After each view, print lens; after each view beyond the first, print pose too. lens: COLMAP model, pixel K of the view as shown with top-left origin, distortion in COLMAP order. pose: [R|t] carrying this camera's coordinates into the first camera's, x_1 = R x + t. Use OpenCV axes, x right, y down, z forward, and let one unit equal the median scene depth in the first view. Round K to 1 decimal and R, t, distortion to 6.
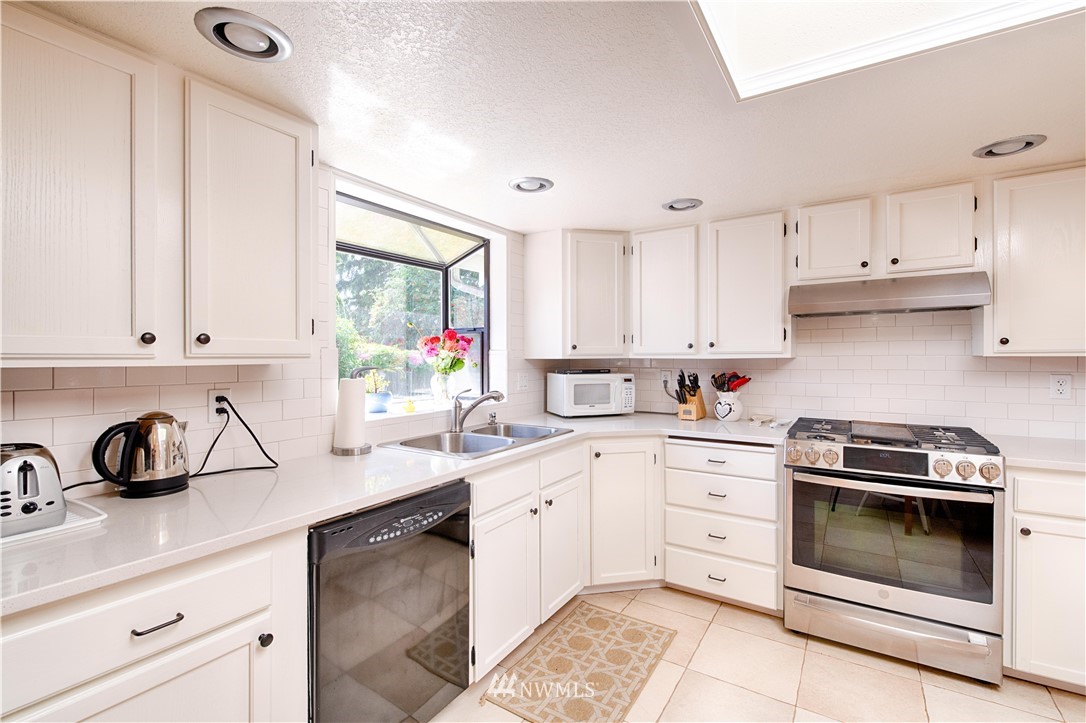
lens RADIAL K [[482.0, 0, 543.0], [0, 482.0, 361.5], [0, 0, 1]] dist [0.000284, -0.000767]
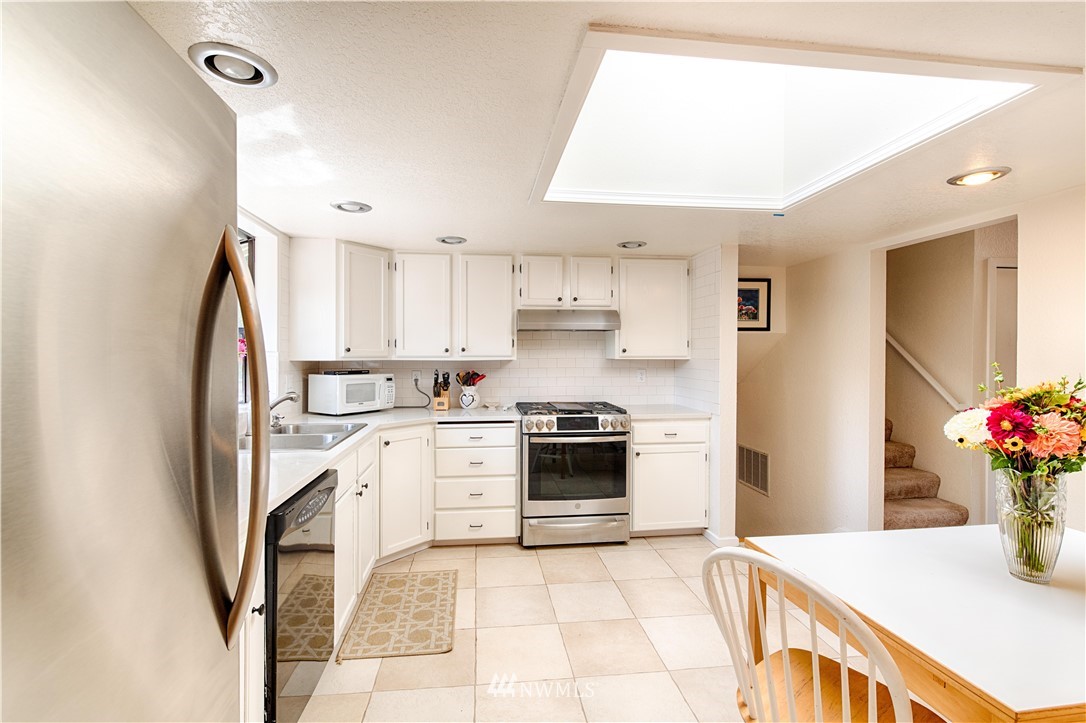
lens RADIAL K [[482.0, 0, 543.0], [0, 482.0, 361.5], [0, 0, 1]] dist [0.000284, -0.000767]
pose [[0.759914, -0.001421, 0.650022, -0.352796], [0.003737, 0.999991, -0.002183, 0.000542], [-0.650013, 0.004088, 0.759912, -0.127095]]
